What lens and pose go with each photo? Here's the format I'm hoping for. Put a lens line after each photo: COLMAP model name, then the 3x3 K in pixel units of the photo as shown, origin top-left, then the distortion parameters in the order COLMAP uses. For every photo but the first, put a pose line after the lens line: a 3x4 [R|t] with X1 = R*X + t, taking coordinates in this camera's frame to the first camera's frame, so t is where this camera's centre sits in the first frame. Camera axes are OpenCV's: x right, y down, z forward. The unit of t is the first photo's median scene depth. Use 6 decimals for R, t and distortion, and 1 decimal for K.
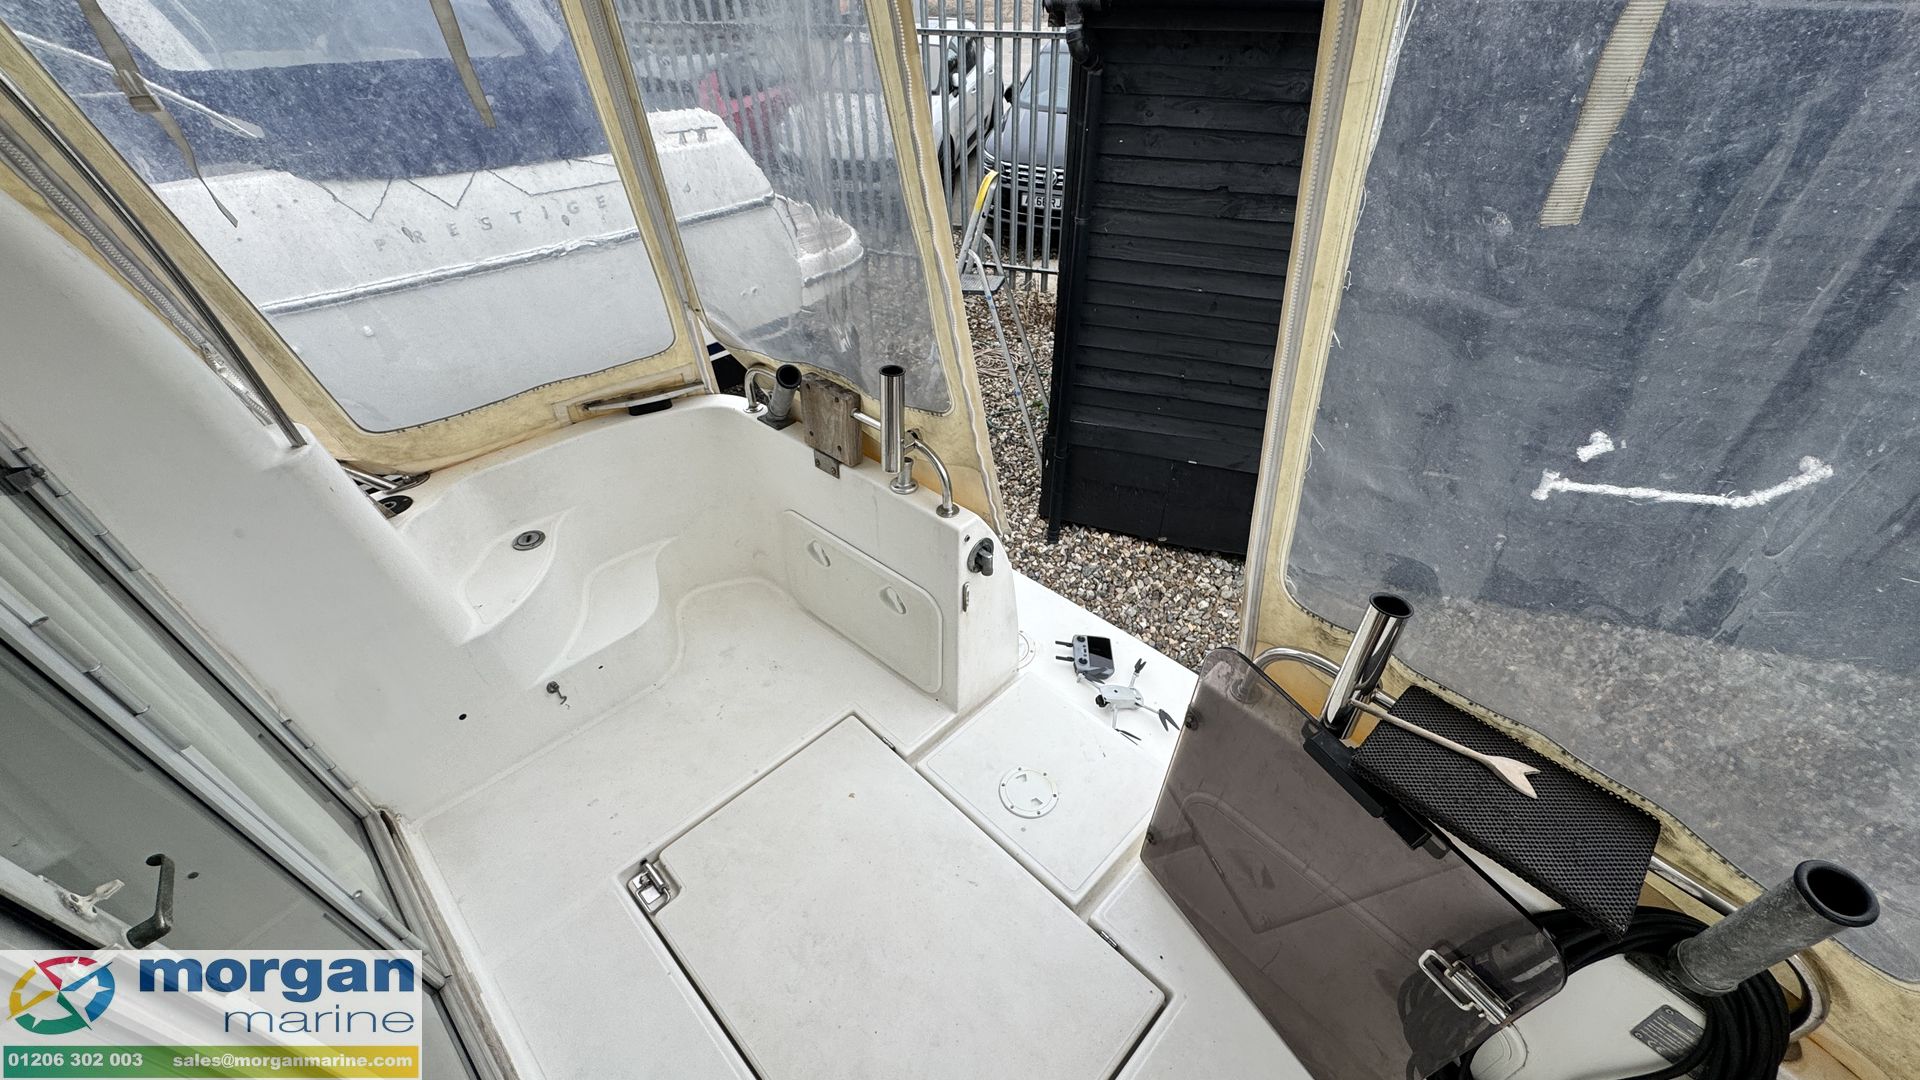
lens RADIAL K [[764.7, 0, 970.6], [0, 764.7, 540.2], [0, 0, 1]] dist [-0.004599, 0.000516]
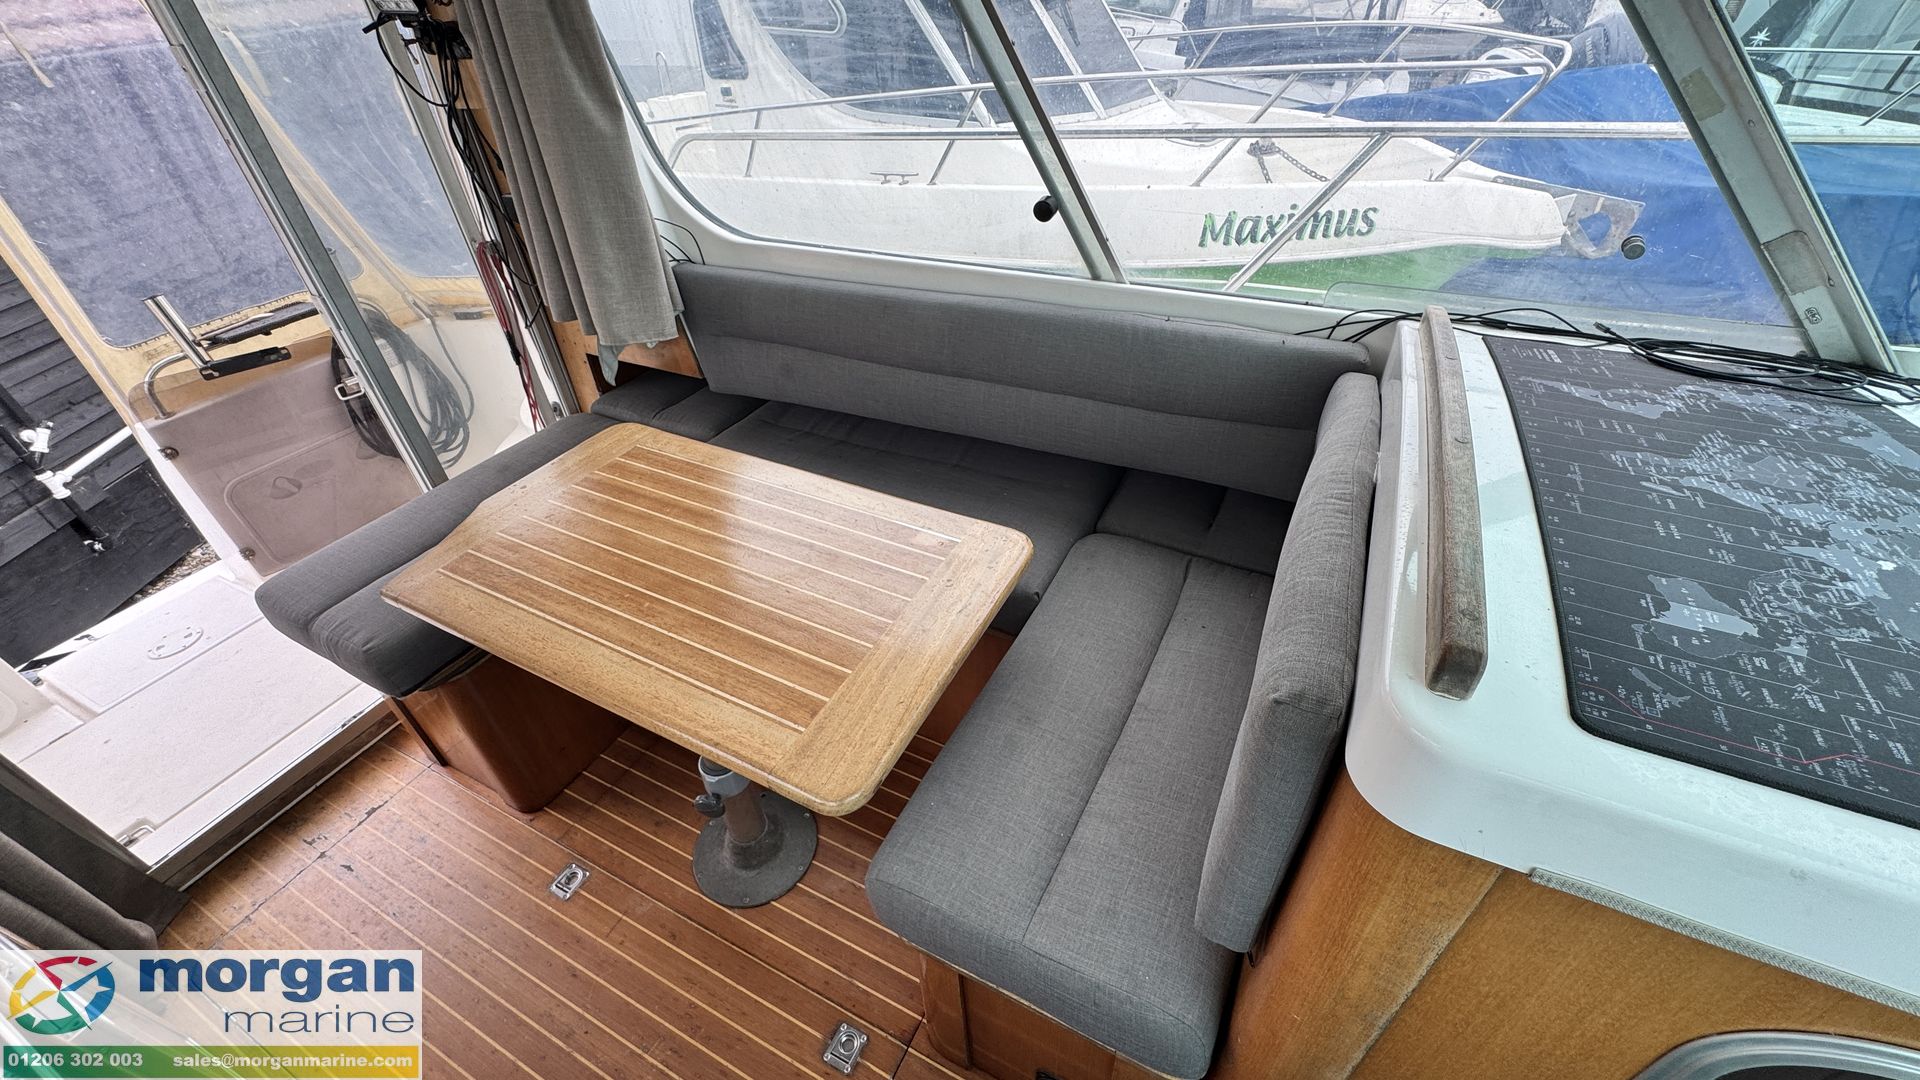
lens RADIAL K [[764.7, 0, 963.2], [0, 764.7, 539.8], [0, 0, 1]] dist [-0.004599, 0.000516]
pose [[-0.310605, -0.558856, 0.768898, -1.162118], [0.647037, 0.468264, 0.601725, 0.310467], [-0.696325, 0.684404, 0.216155, -0.331738]]
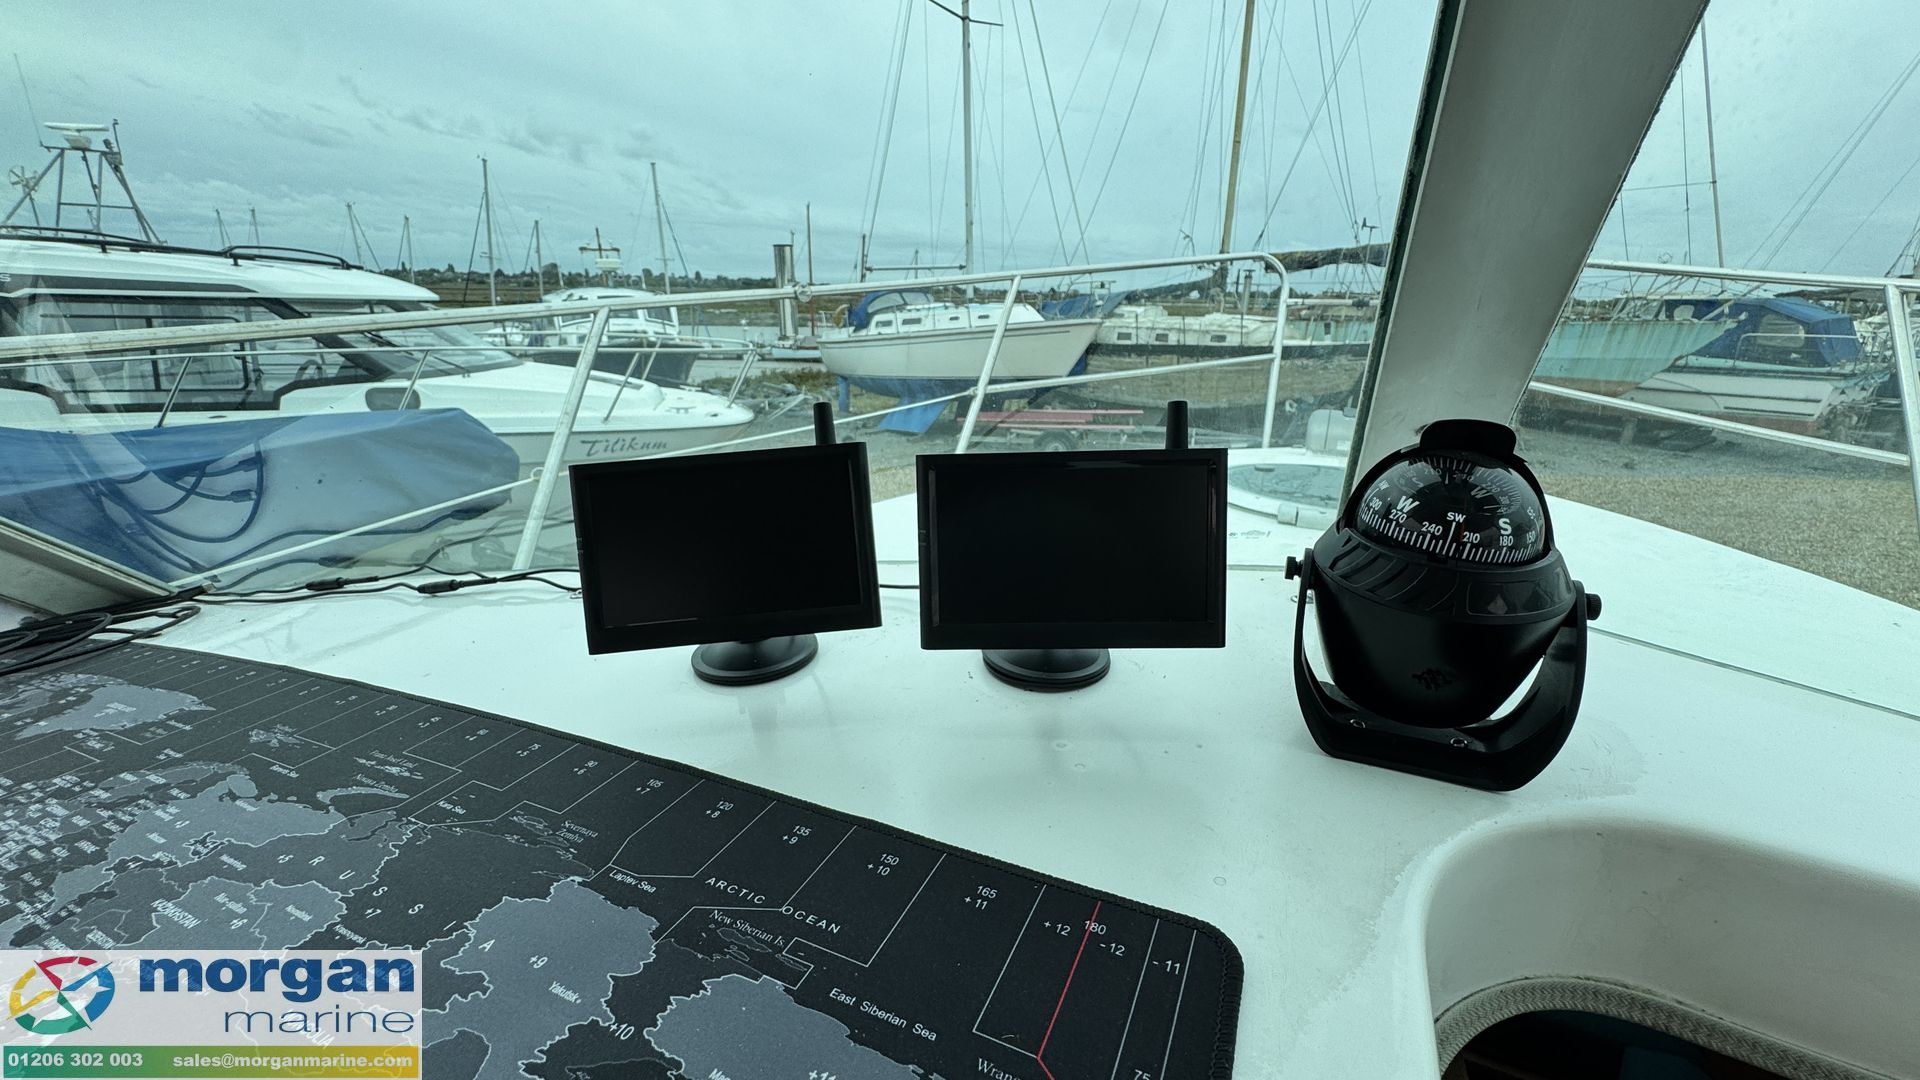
lens RADIAL K [[764.7, 0, 964.9], [0, 764.7, 539.5], [0, 0, 1]] dist [-0.004599, 0.000516]
pose [[-0.946165, 0.107097, -0.305453, -1.154852], [-0.205955, 0.528809, 0.823373, 0.585589], [0.249707, 0.841957, -0.478283, -0.491000]]
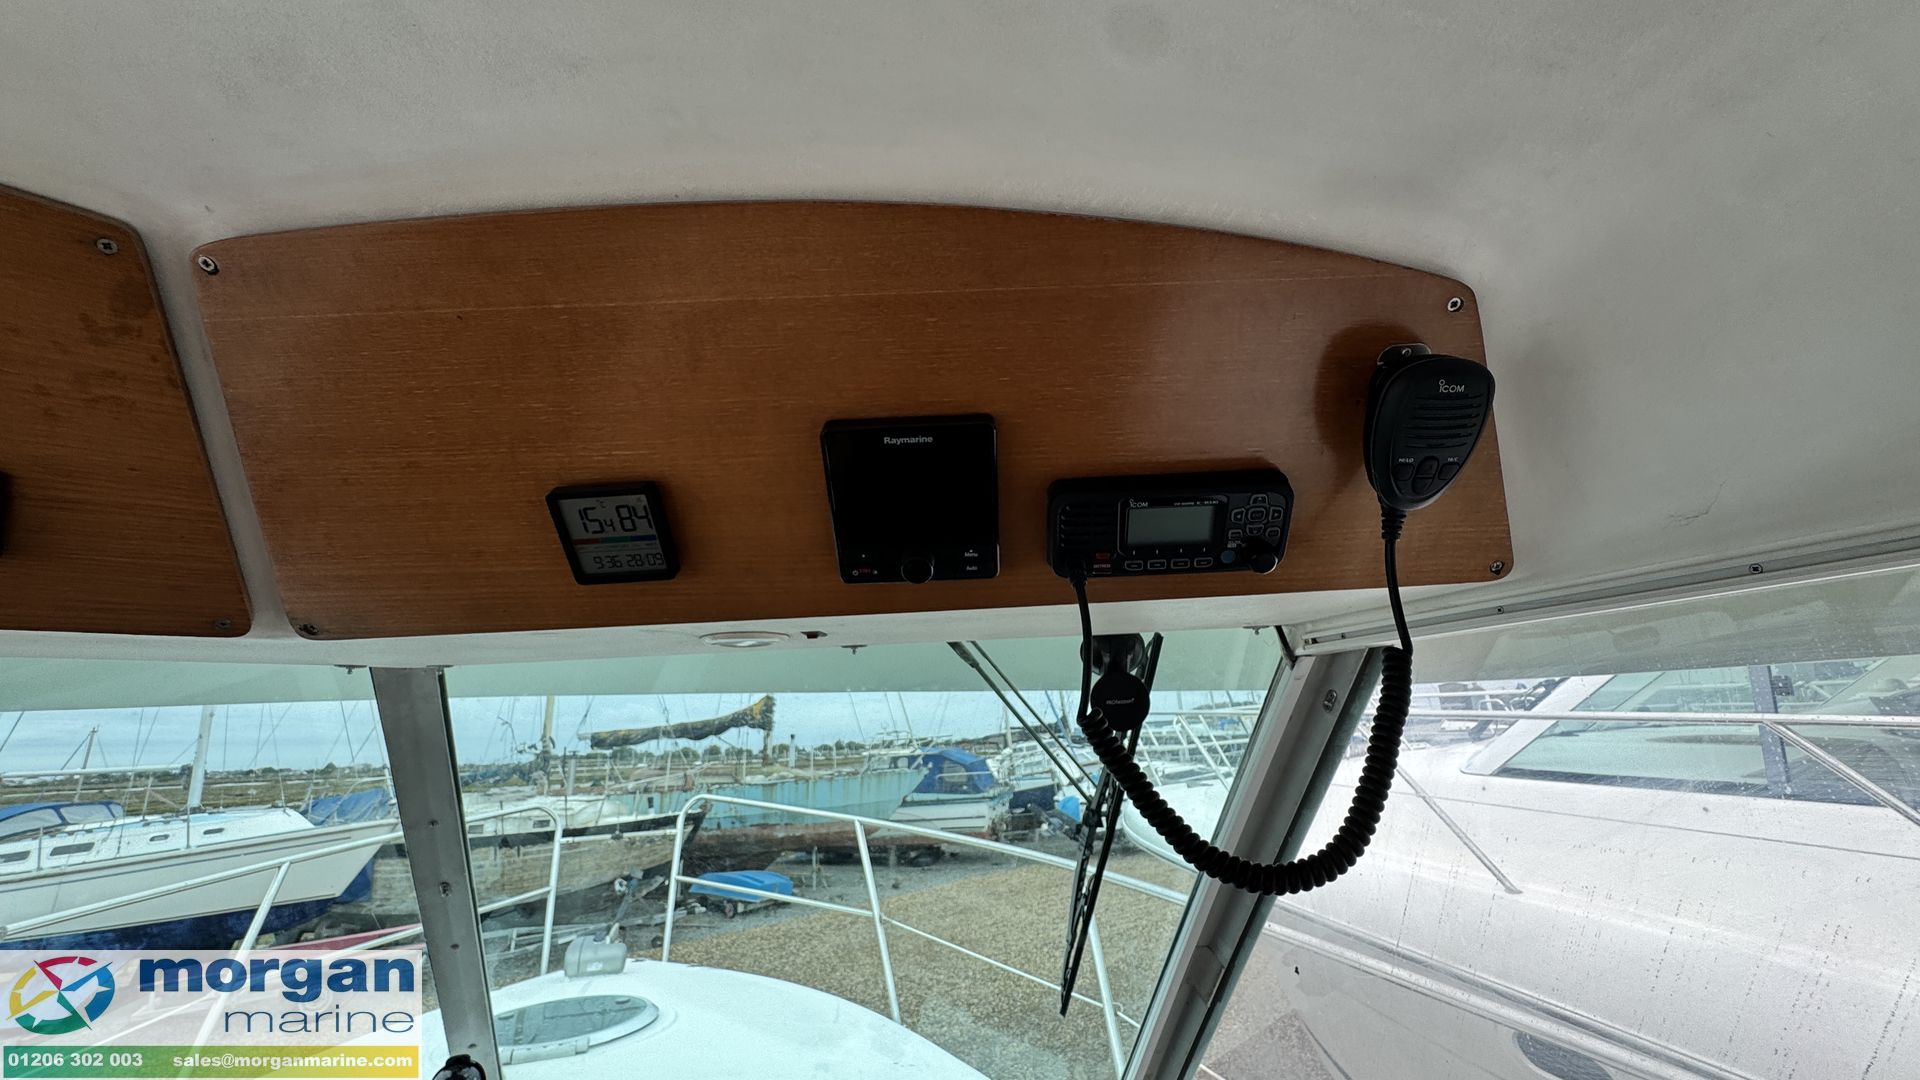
lens RADIAL K [[764.7, 0, 957.0], [0, 764.7, 536.2], [0, 0, 1]] dist [-0.004599, 0.000516]
pose [[-0.447688, -0.190163, -0.873735, -0.906507], [-0.538942, 0.837086, 0.093958, 0.117200], [0.713524, 0.512957, -0.477240, -0.230144]]
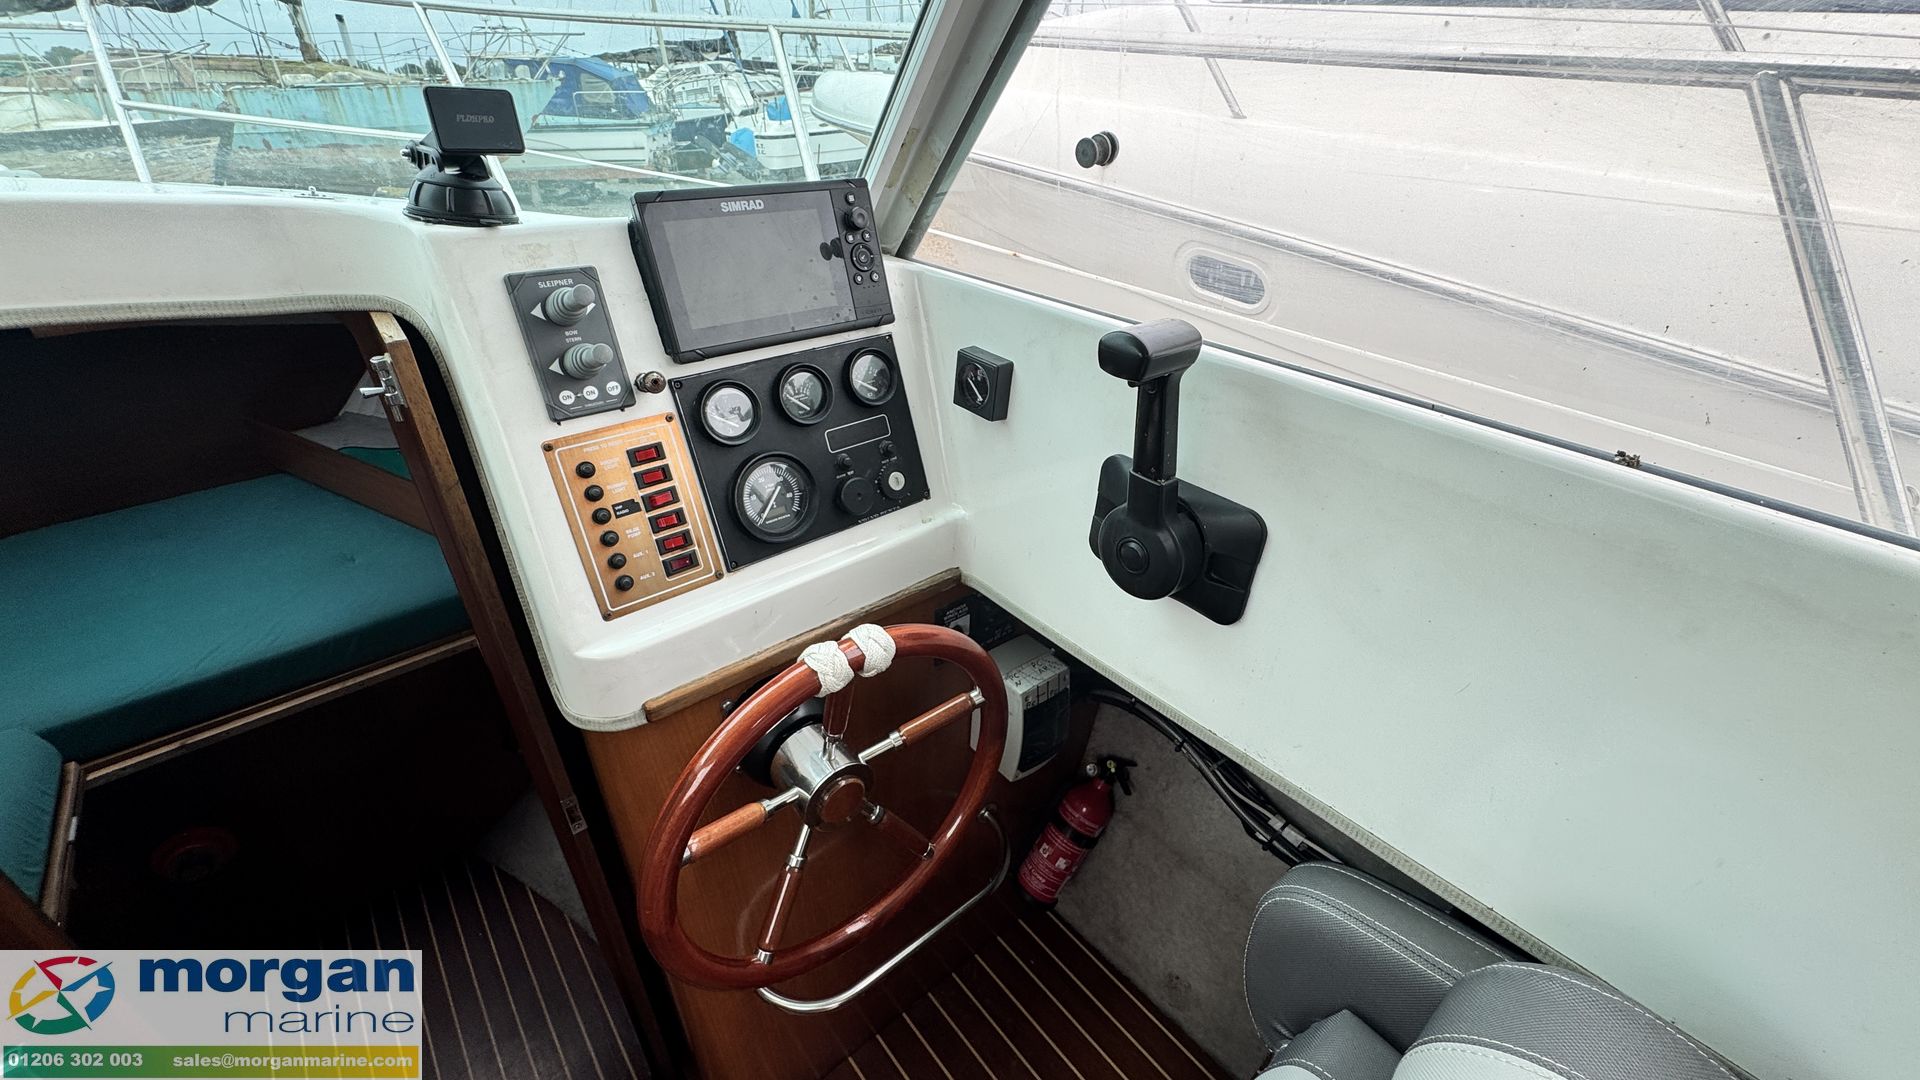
lens RADIAL K [[764.7, 0, 958.9], [0, 764.7, 534.5], [0, 0, 1]] dist [-0.004599, 0.000516]
pose [[-0.082146, 0.529844, -0.844107, -1.132182], [-0.656903, 0.608159, 0.445668, 0.381035], [0.749486, 0.591107, 0.298099, -0.164617]]
